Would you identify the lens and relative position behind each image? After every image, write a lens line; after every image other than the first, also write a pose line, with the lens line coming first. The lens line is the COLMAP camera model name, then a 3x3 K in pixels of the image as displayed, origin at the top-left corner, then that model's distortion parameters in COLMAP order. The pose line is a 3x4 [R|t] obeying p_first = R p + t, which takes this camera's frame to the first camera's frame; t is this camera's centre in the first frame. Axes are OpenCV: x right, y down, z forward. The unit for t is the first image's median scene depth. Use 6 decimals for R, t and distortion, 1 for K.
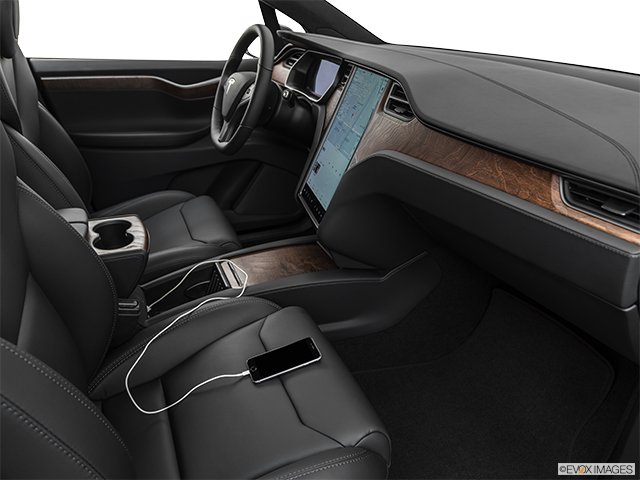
lens RADIAL K [[447.5, 0, 320.0], [0, 447.5, 240.0], [0, 0, 1]] dist [-0.000281, -0.001760]
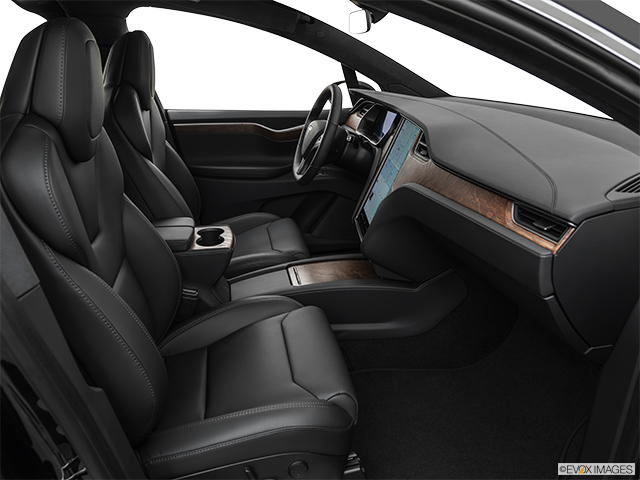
lens RADIAL K [[425.4, 0, 320.0], [0, 425.4, 240.0], [0, 0, 1]] dist [0.001159, -0.000320]
pose [[0.977914, 0.060850, -0.199955, 0.104994], [-0.075830, 0.994791, -0.068125, 0.048864], [0.194768, 0.081783, 0.977434, -0.173458]]
